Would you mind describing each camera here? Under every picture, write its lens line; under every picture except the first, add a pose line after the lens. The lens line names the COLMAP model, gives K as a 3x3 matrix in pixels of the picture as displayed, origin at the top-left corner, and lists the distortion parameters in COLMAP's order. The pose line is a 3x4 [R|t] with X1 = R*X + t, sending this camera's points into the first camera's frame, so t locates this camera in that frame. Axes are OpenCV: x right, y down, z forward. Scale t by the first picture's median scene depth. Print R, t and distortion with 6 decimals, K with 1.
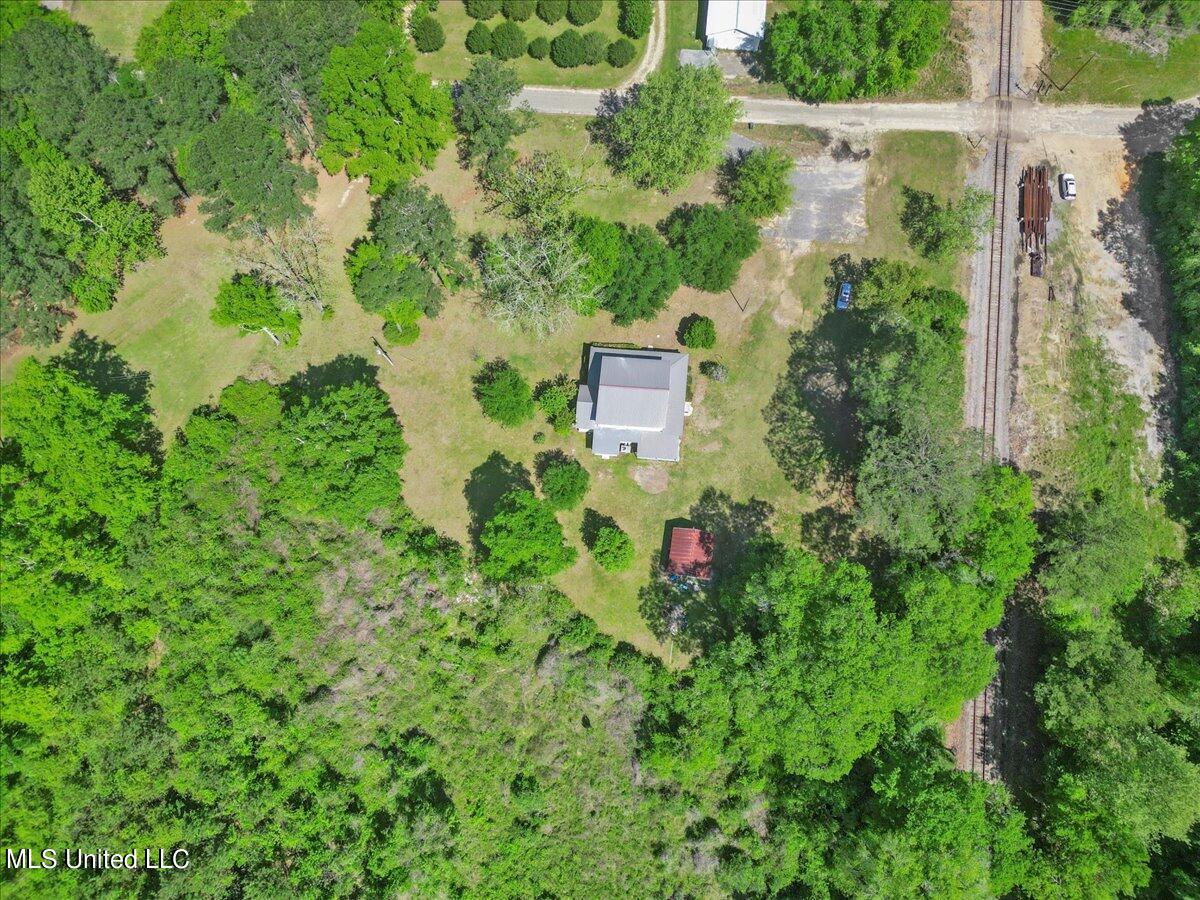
lens RADIAL K [[834.3, 0, 600.1], [0, 834.3, 452.8], [0, 0, 1]] dist [0.085606, -0.084580]
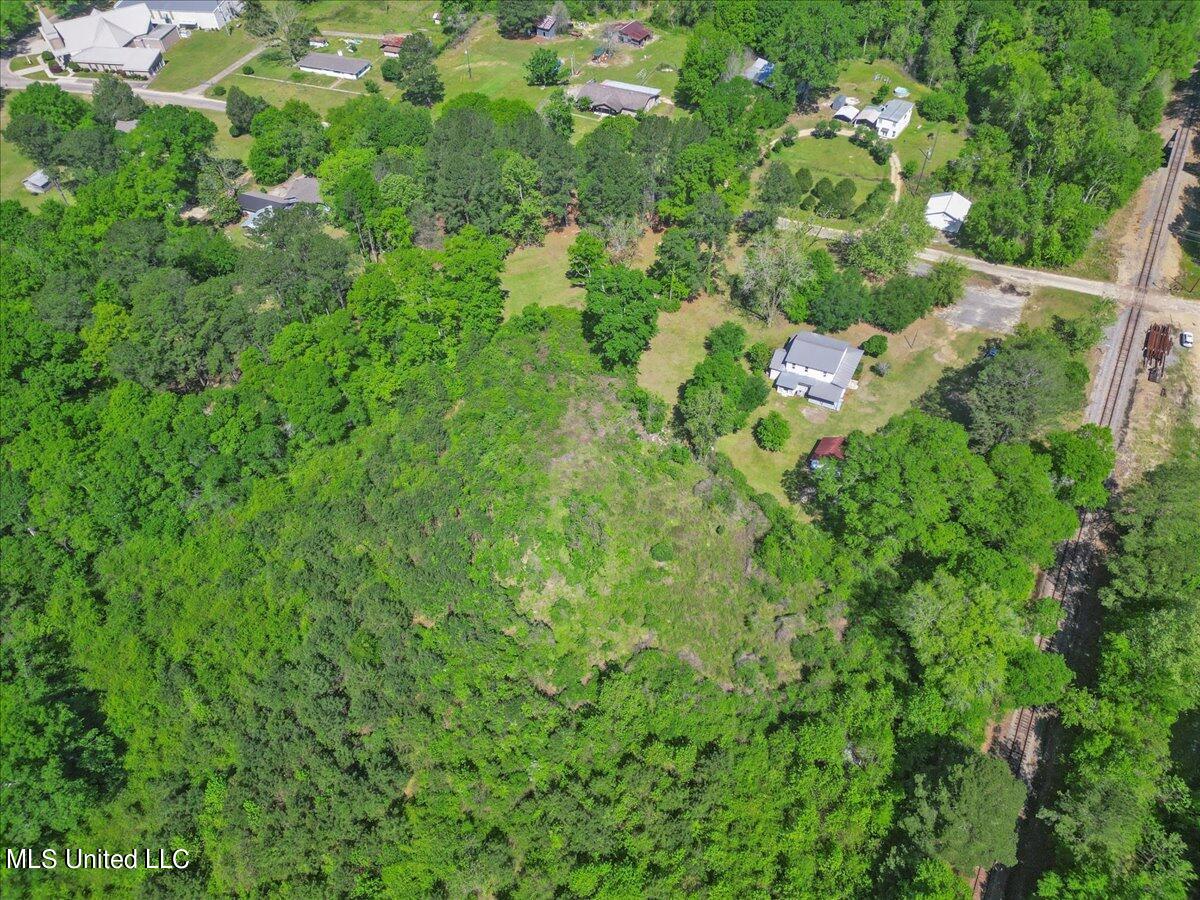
lens RADIAL K [[831.2, 0, 602.9], [0, 831.2, 455.1], [0, 0, 1]] dist [0.079753, -0.082554]
pose [[0.928945, 0.252254, -0.270977, 0.119184], [-0.347629, 0.846089, -0.404089, 0.706791], [0.127338, 0.469576, 0.873661, -0.175328]]
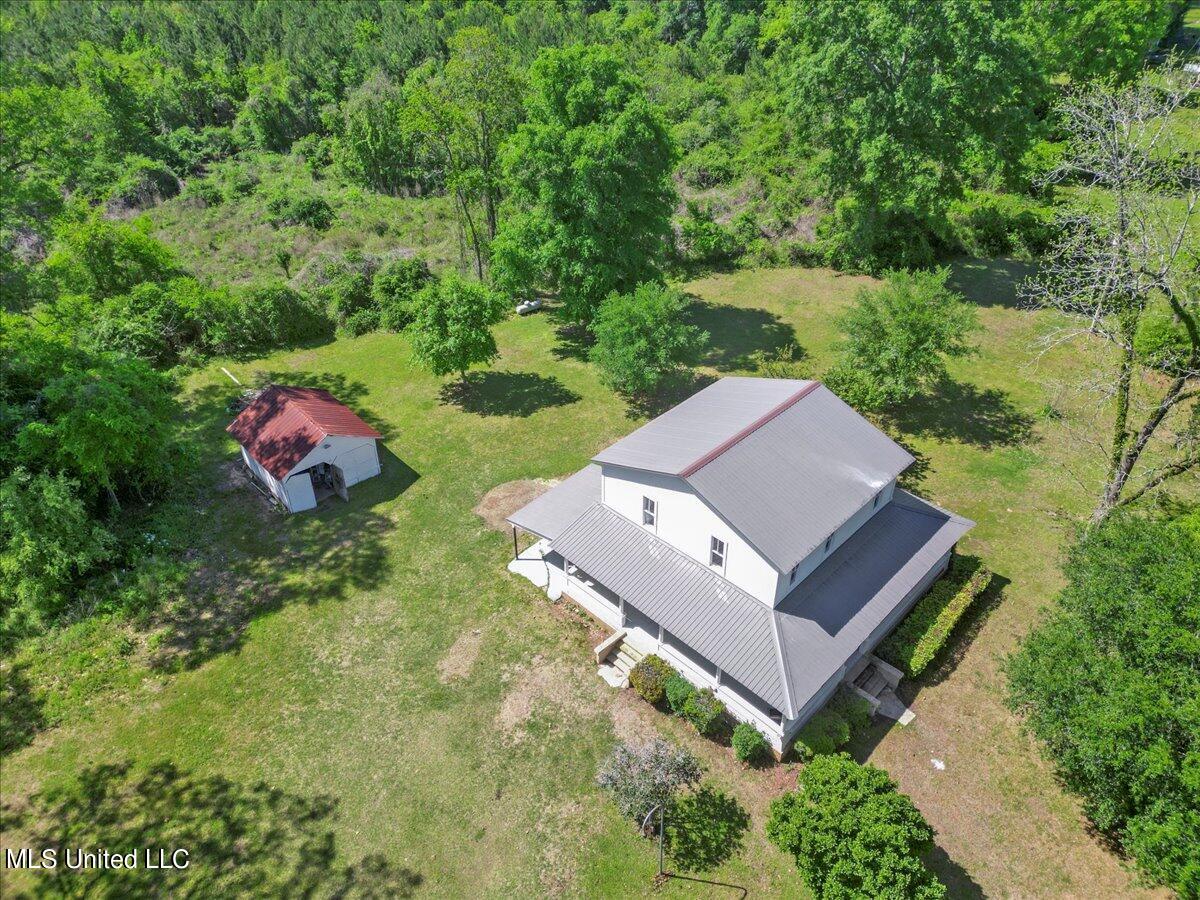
lens RADIAL K [[834.3, 0, 600.1], [0, 834.3, 452.8], [0, 0, 1]] dist [0.085606, -0.084580]
pose [[-0.635074, 0.447420, -0.629680, 0.245169], [-0.746655, -0.146656, 0.648844, -0.211521], [0.197960, 0.882218, 0.427205, 0.790041]]
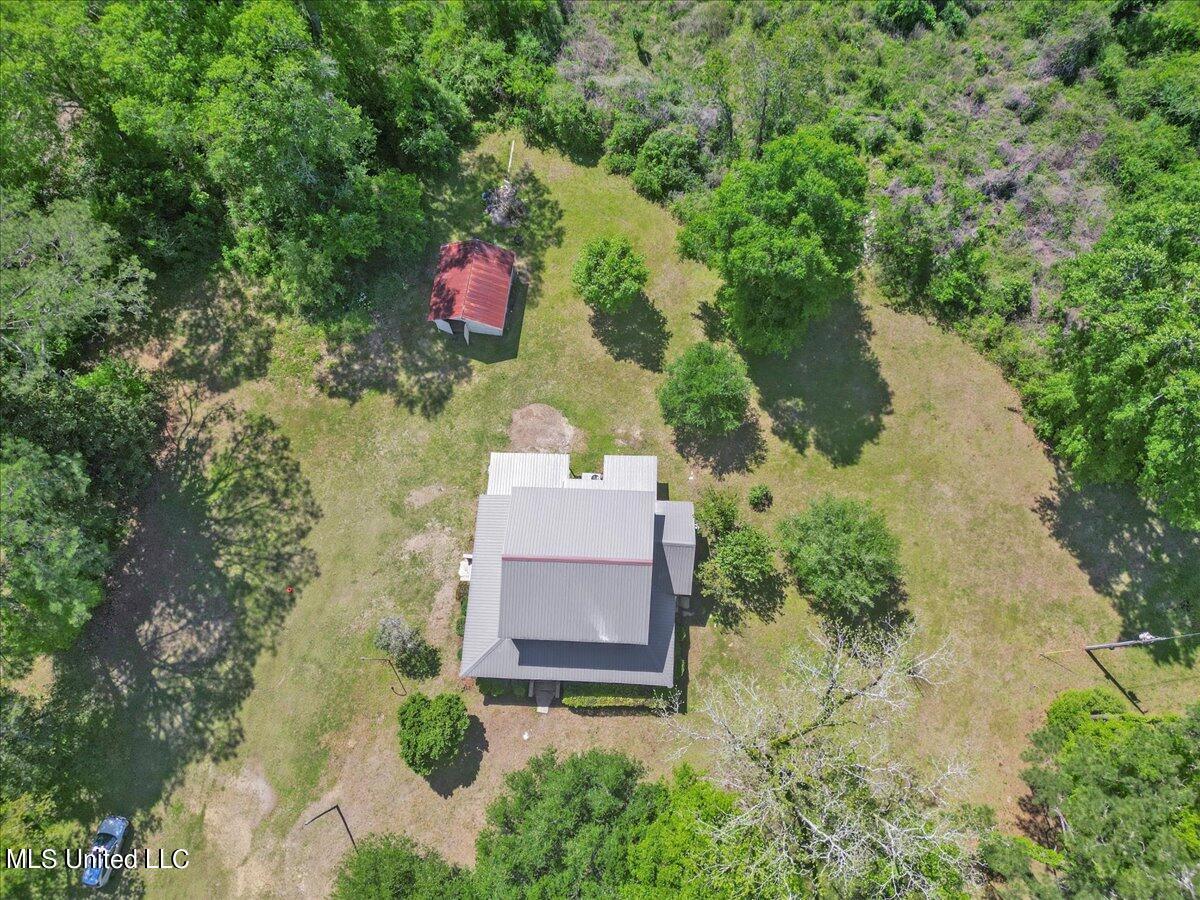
lens RADIAL K [[834.3, 0, 600.1], [0, 834.3, 452.8], [0, 0, 1]] dist [0.085606, -0.084580]
pose [[-0.999485, 0.032090, 0.000661, 0.023091], [-0.027604, -0.869910, 0.492438, -0.232149], [0.016377, 0.492166, 0.870348, 0.515503]]
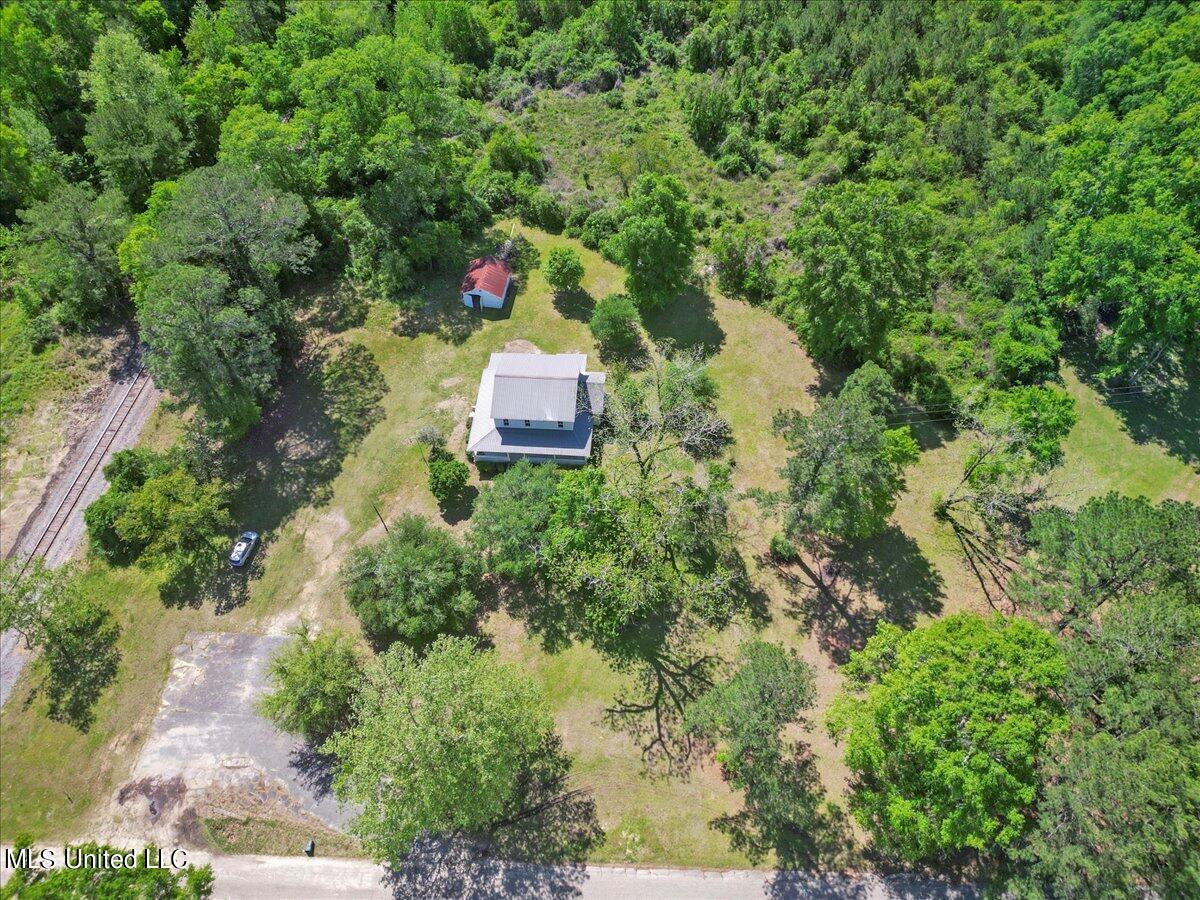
lens RADIAL K [[831.2, 0, 602.9], [0, 831.2, 455.1], [0, 0, 1]] dist [0.079753, -0.082554]
pose [[-0.999828, 0.017337, -0.006535, -0.017955], [-0.016224, -0.648934, 0.760672, -0.695814], [0.008946, 0.760647, 0.649104, 0.471801]]
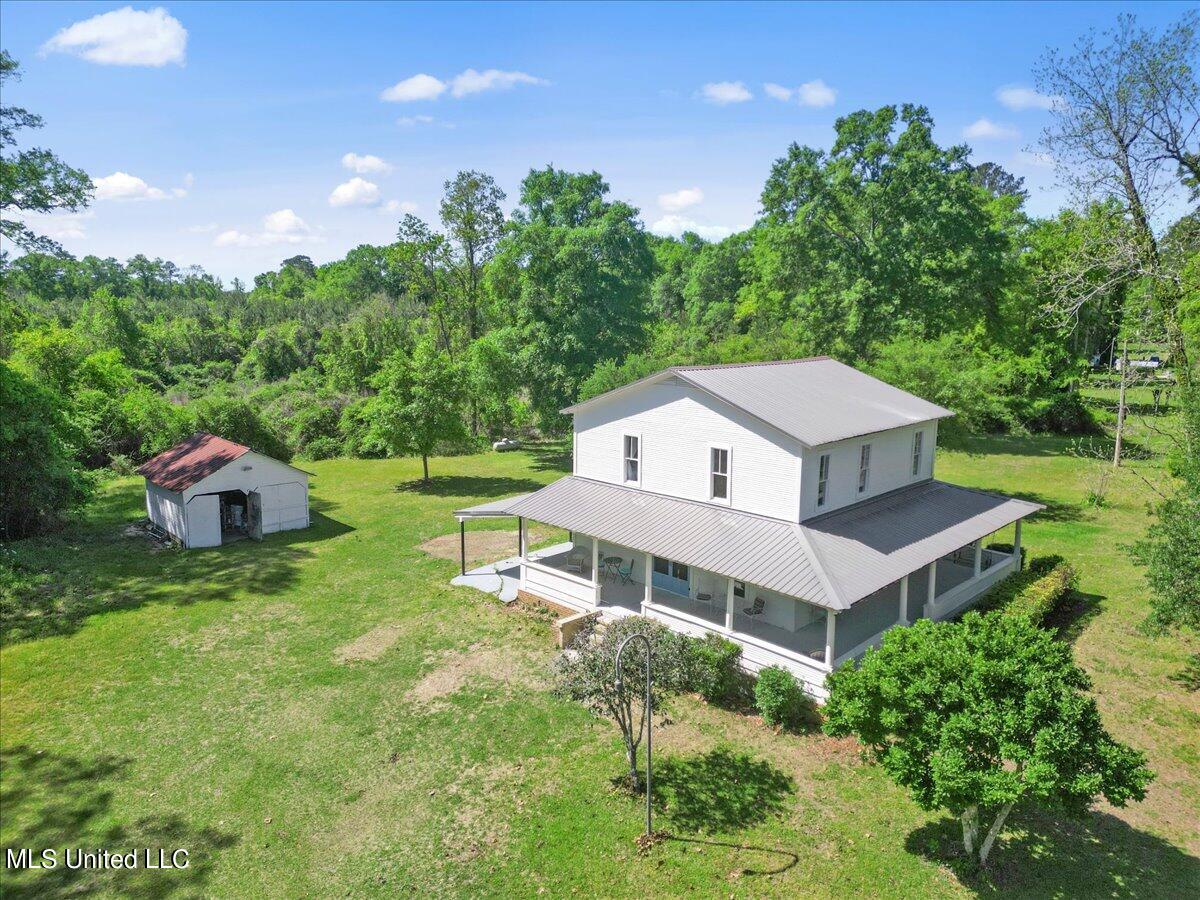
lens RADIAL K [[834.3, 0, 600.1], [0, 834.3, 452.8], [0, 0, 1]] dist [0.085606, -0.084580]
pose [[-0.632118, 0.126213, -0.764524, 0.241914], [-0.752508, 0.135342, 0.644526, -0.182367], [0.184819, 0.982727, 0.009424, 0.922884]]
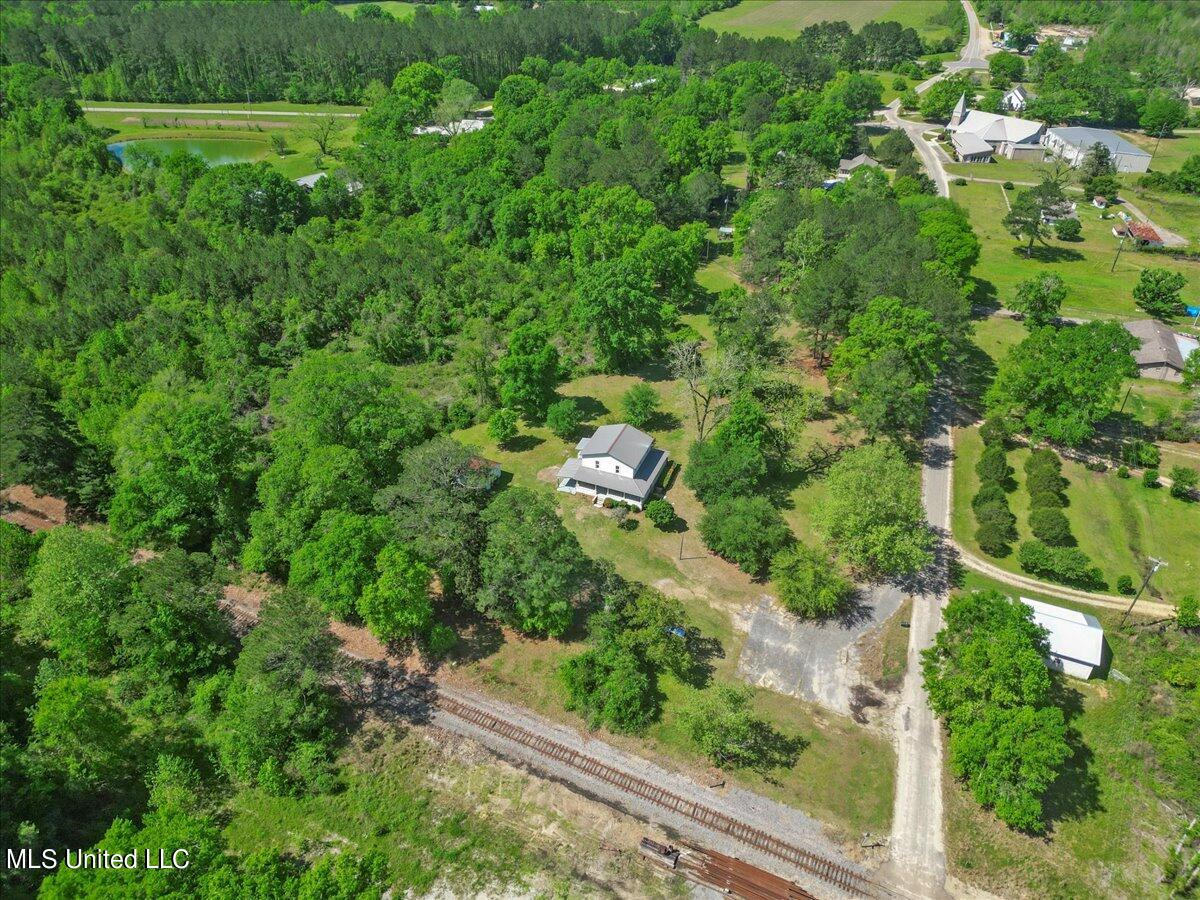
lens RADIAL K [[834.3, 0, 600.1], [0, 834.3, 452.8], [0, 0, 1]] dist [0.085606, -0.084580]
pose [[-0.295101, 0.531277, -0.794141, 0.925355], [-0.927937, 0.038715, 0.370720, -0.455586], [0.227700, 0.846313, 0.481567, 0.391961]]
